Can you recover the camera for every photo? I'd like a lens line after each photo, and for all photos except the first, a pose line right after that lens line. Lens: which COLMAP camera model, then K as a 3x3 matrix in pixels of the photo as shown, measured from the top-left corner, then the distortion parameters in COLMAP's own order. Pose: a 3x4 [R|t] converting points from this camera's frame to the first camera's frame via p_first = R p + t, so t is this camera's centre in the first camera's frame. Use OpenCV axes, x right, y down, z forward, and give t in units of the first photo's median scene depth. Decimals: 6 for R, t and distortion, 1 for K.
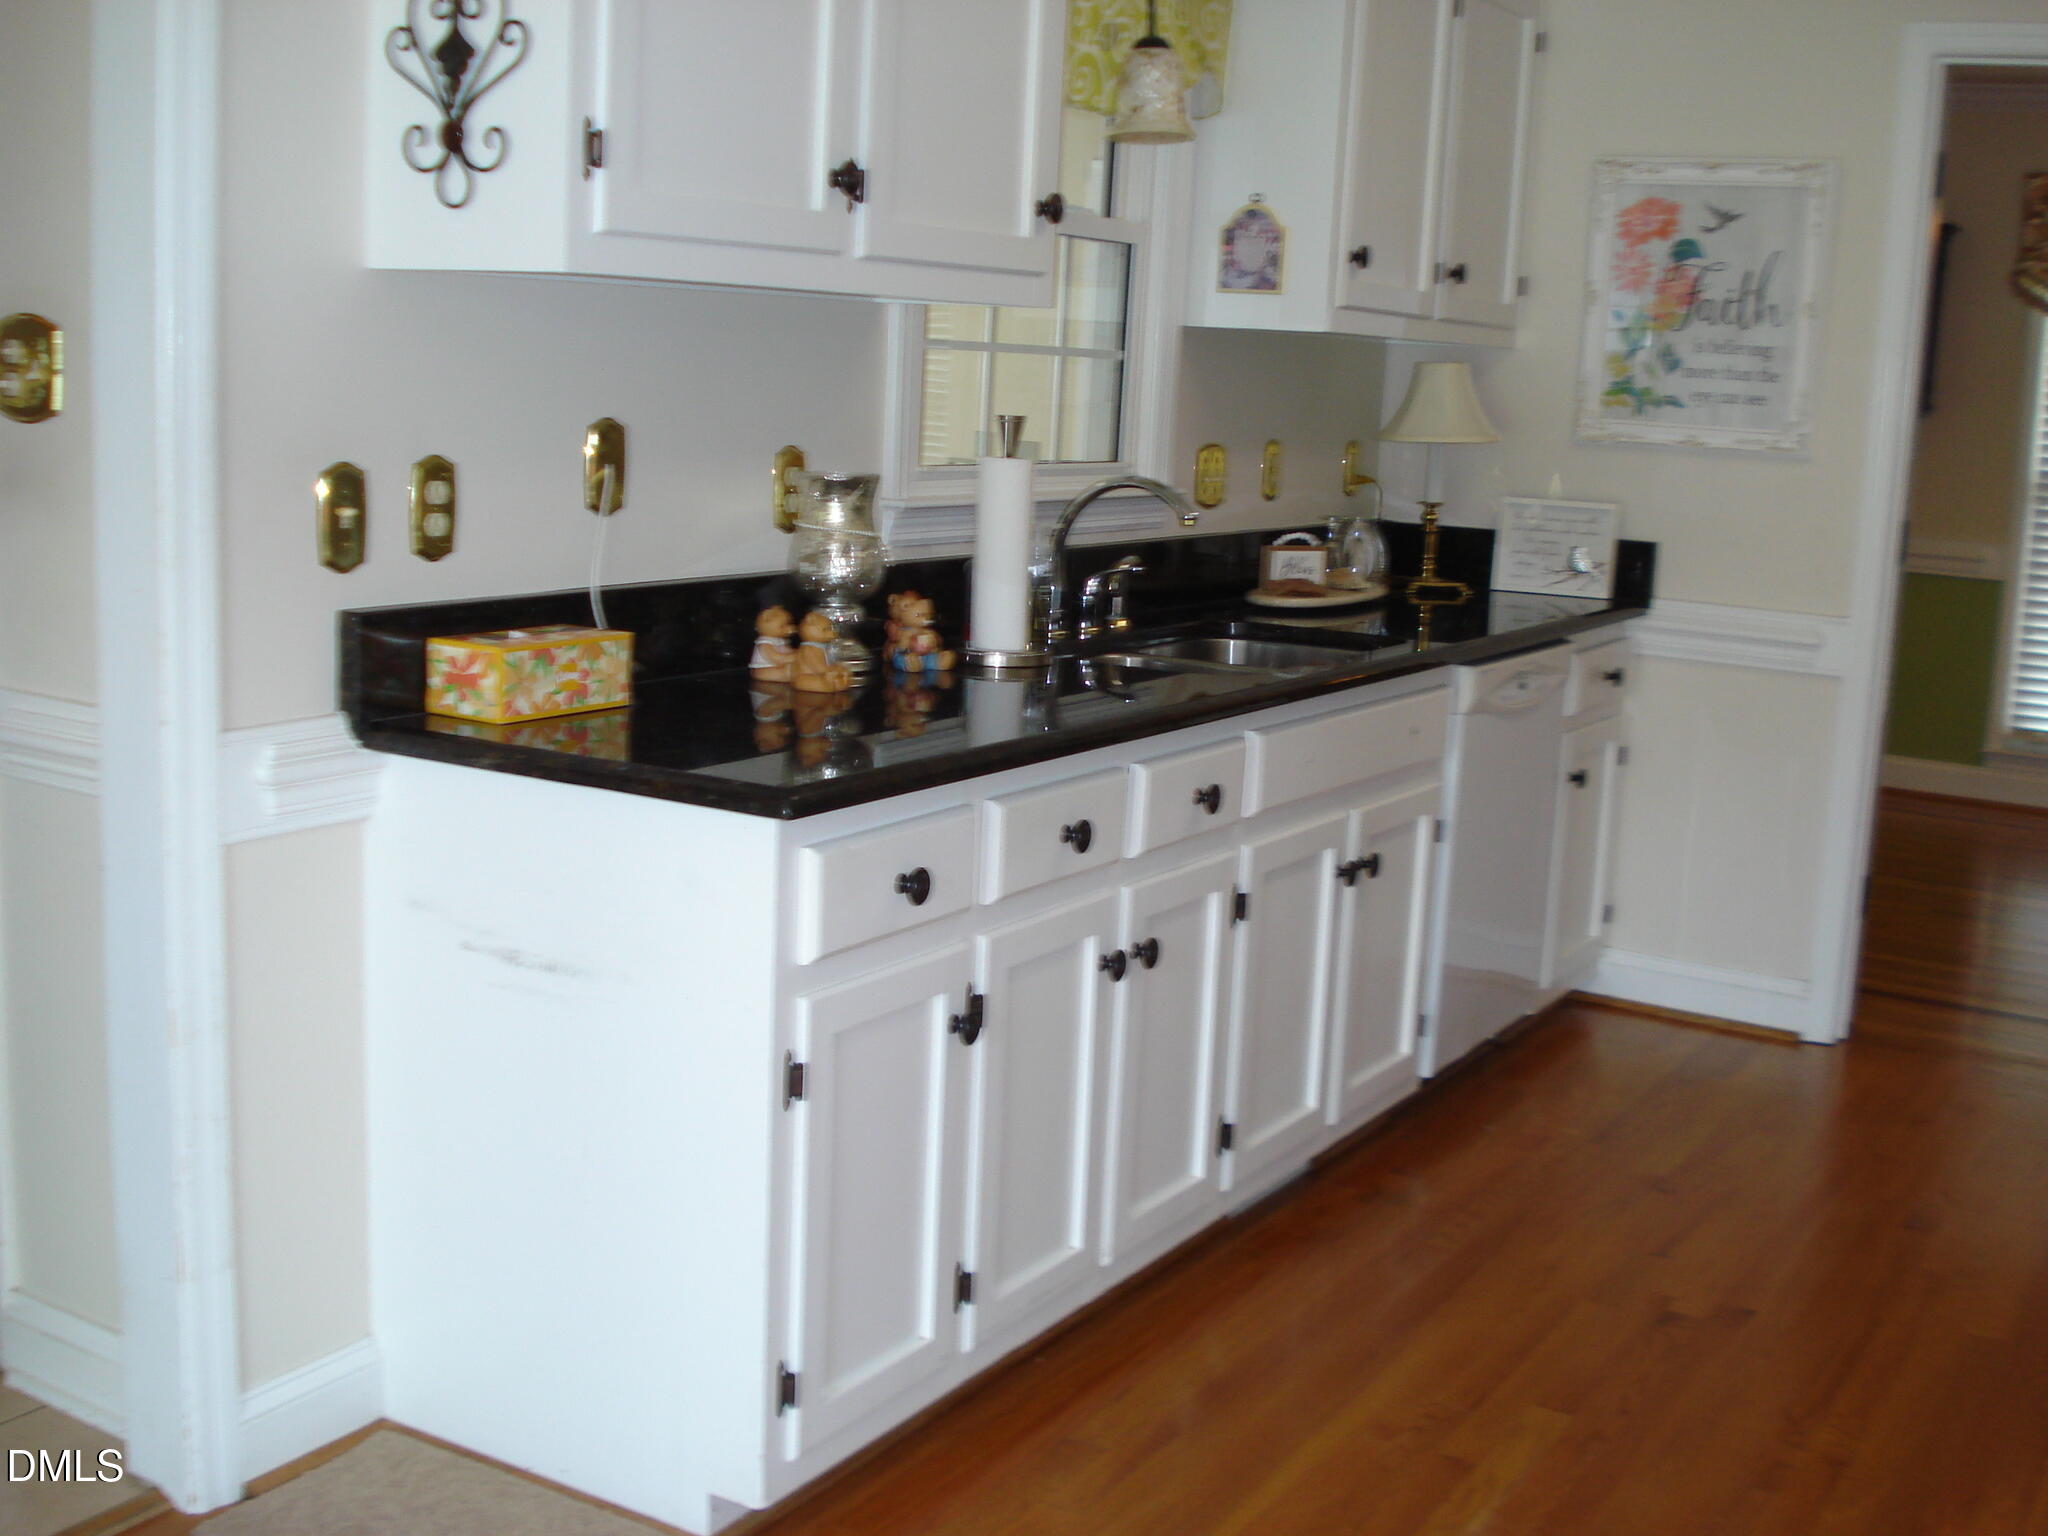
lens RADIAL K [[2281.9, 0, 1024.0], [0, 2281.9, 768.0], [0, 0, 1]] dist [-0.104261, -0.001463]
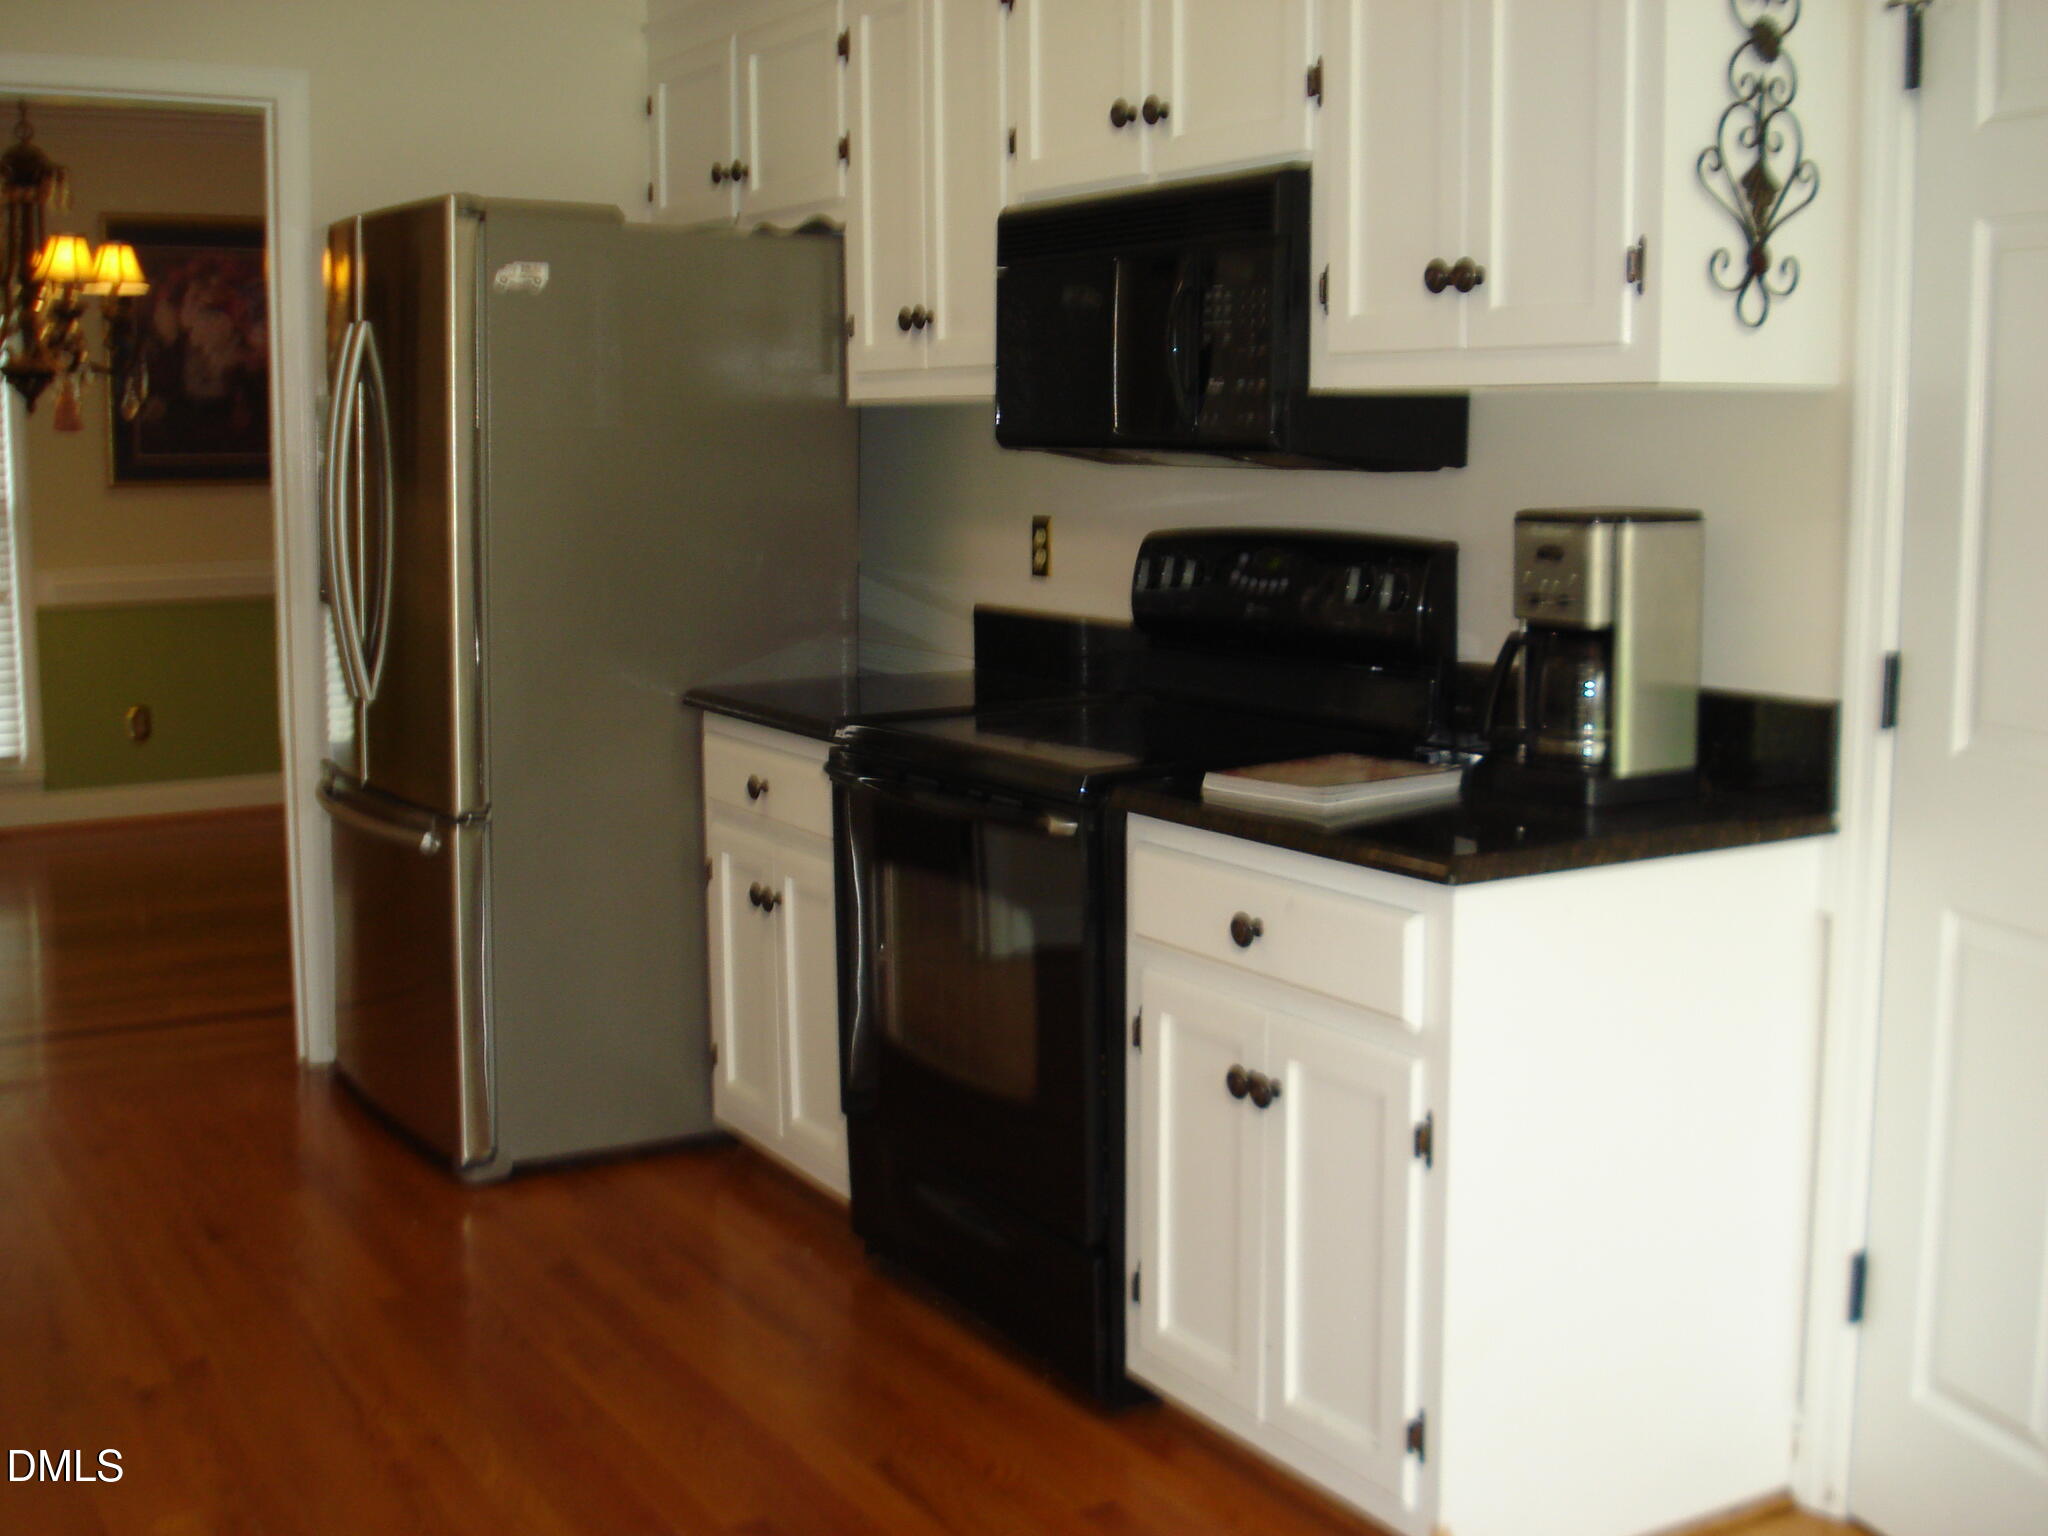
lens RADIAL K [[2257.5, 0, 1026.2], [0, 2257.5, 805.2], [0, 0, 1]] dist [-0.128564, 0.036923]
pose [[0.445123, -0.189796, 0.875125, -0.241904], [0.176661, 0.976686, 0.121966, -0.039532], [-0.877870, 0.100311, 0.468275, 0.151383]]
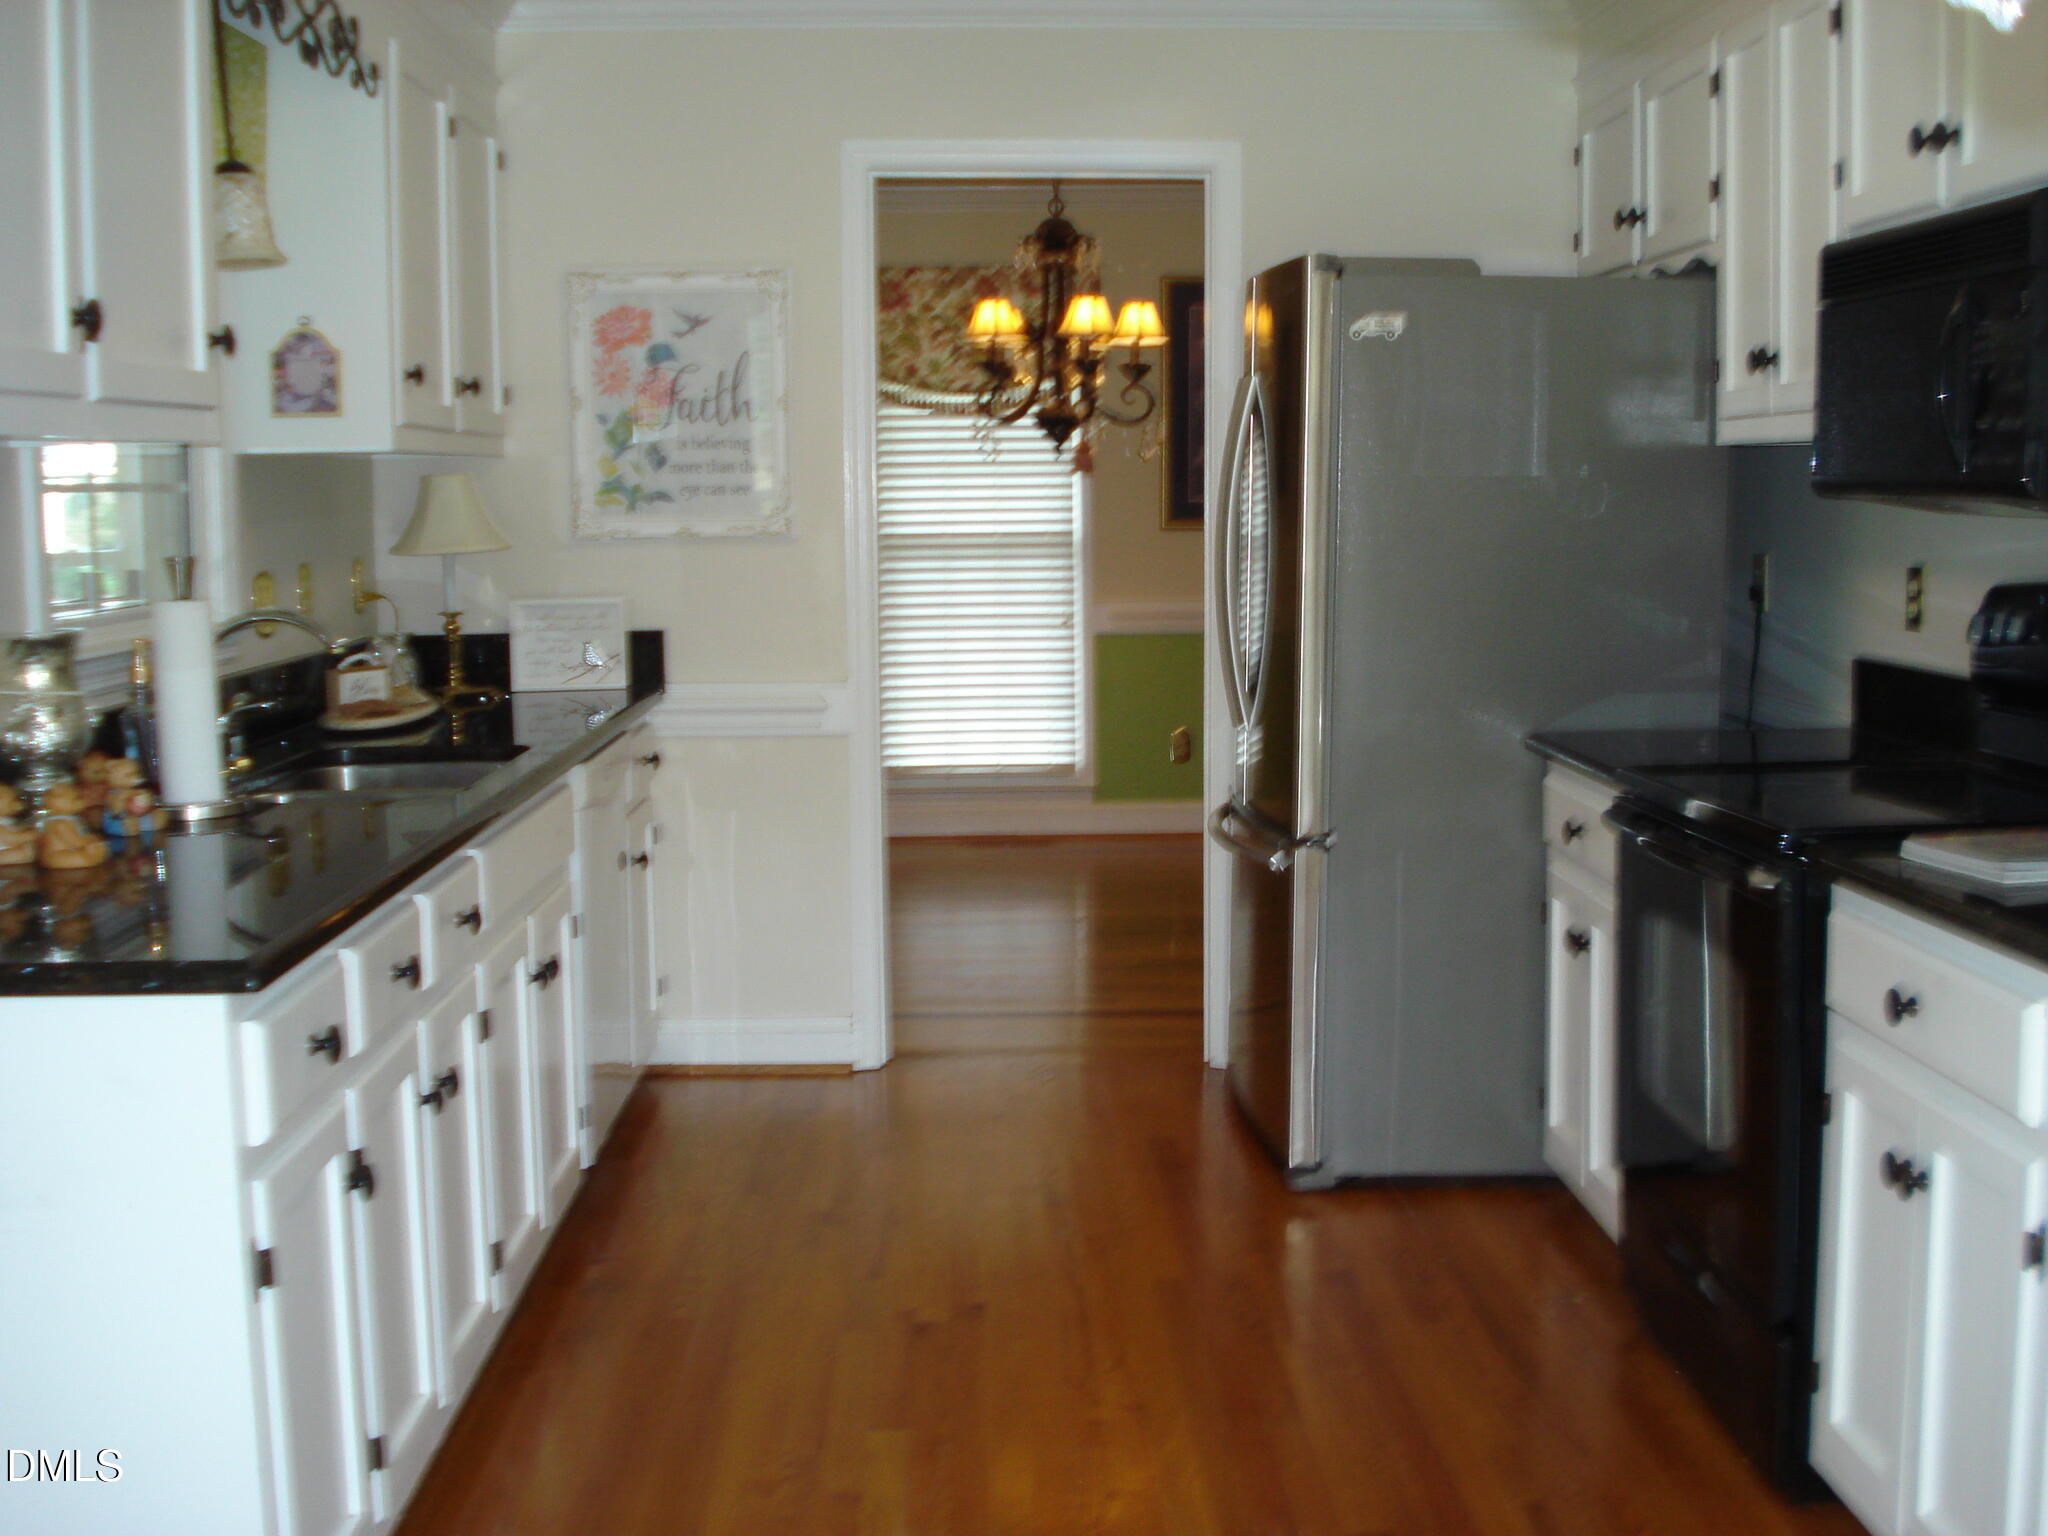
lens RADIAL K [[2281.9, 0, 1024.0], [0, 2281.9, 768.0], [0, 0, 1]] dist [-0.104261, -0.001463]
pose [[0.837724, -0.121643, 0.532373, -0.167720], [0.143999, 0.989578, -0.000480, -0.011990], [-0.526767, 0.077063, 0.846509, 0.017782]]
